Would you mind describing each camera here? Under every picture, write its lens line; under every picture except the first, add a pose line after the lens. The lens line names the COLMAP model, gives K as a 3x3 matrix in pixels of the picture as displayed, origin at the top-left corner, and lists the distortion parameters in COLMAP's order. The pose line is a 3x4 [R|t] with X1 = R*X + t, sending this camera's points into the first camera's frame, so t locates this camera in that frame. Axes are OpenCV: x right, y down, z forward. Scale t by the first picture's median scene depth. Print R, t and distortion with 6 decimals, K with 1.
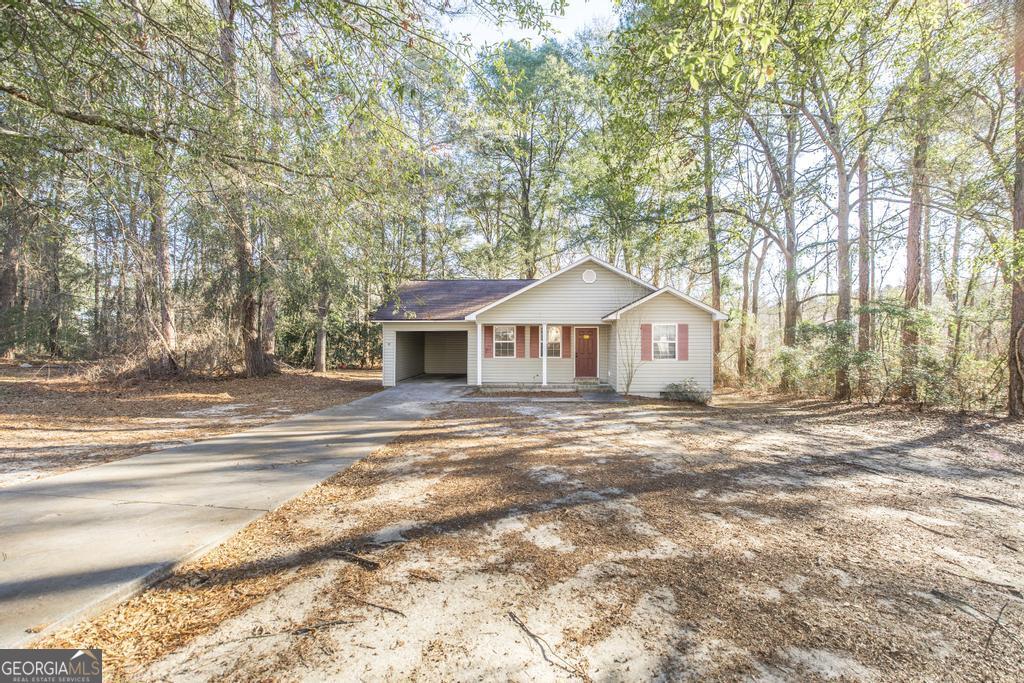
lens RADIAL K [[431.9, 0, 522.7], [0, 431.9, 345.2], [0, 0, 1]] dist [0.002779, 0.000573]
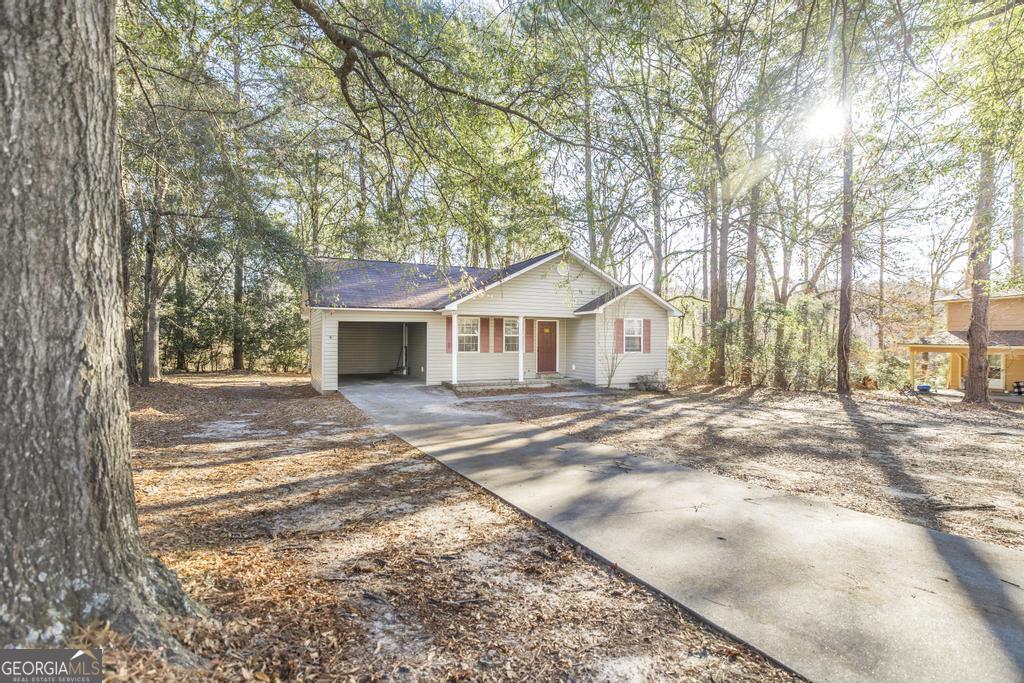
lens RADIAL K [[476.6, 0, 506.9], [0, 476.6, 341.2], [0, 0, 1]] dist [0.002007, 0.000323]
pose [[0.907231, -0.001133, 0.420631, -0.400985], [-0.000689, 0.999991, 0.004179, 0.000389], [-0.420632, -0.004081, 0.907222, 0.063121]]
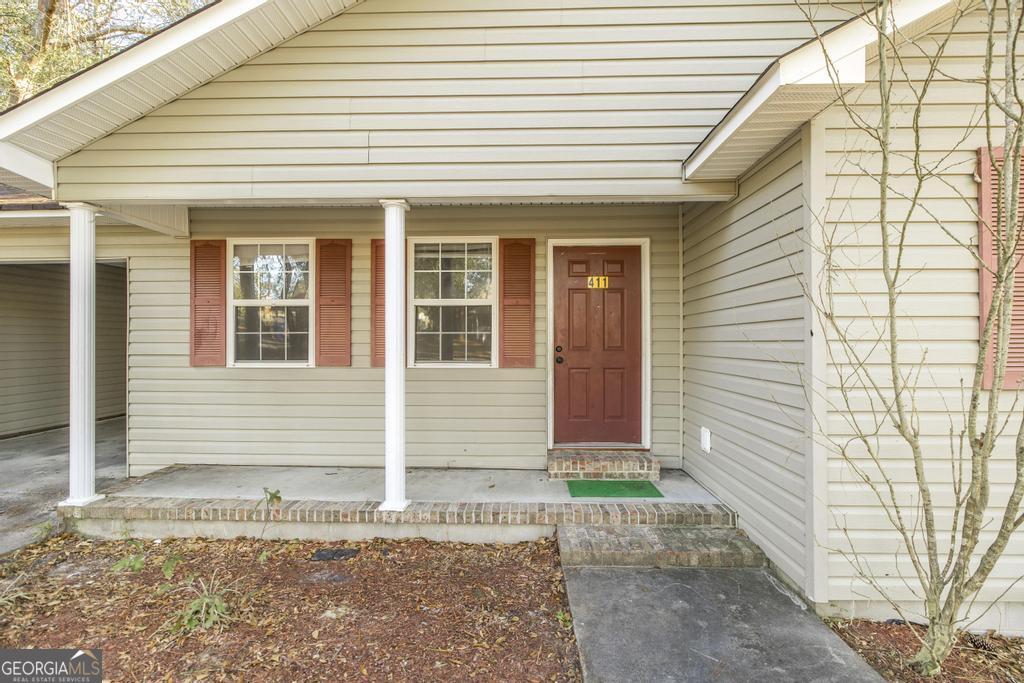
lens RADIAL K [[468.0, 0, 510.7], [0, 468.0, 342.9], [0, 0, 1]] dist [0.004106, 0.000287]
pose [[0.999884, -0.003360, -0.014849, 0.104426], [0.003465, 0.999969, 0.007105, 0.014246], [0.014825, -0.007155, 0.999865, 0.754023]]
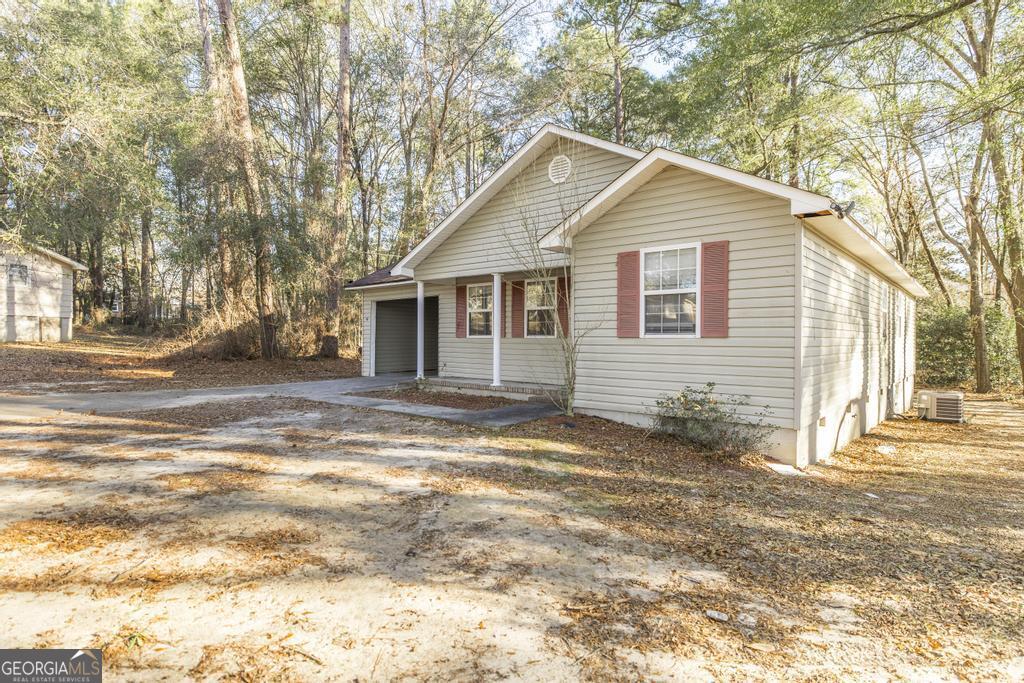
lens RADIAL K [[538.3, 0, 509.1], [0, 538.3, 343.3], [0, 0, 1]] dist [0.004017, -0.000856]
pose [[0.766168, 0.006536, -0.642607, 0.484607], [-0.004639, 0.999978, 0.004640, 0.034615], [0.642624, -0.000574, 0.766182, 0.468809]]
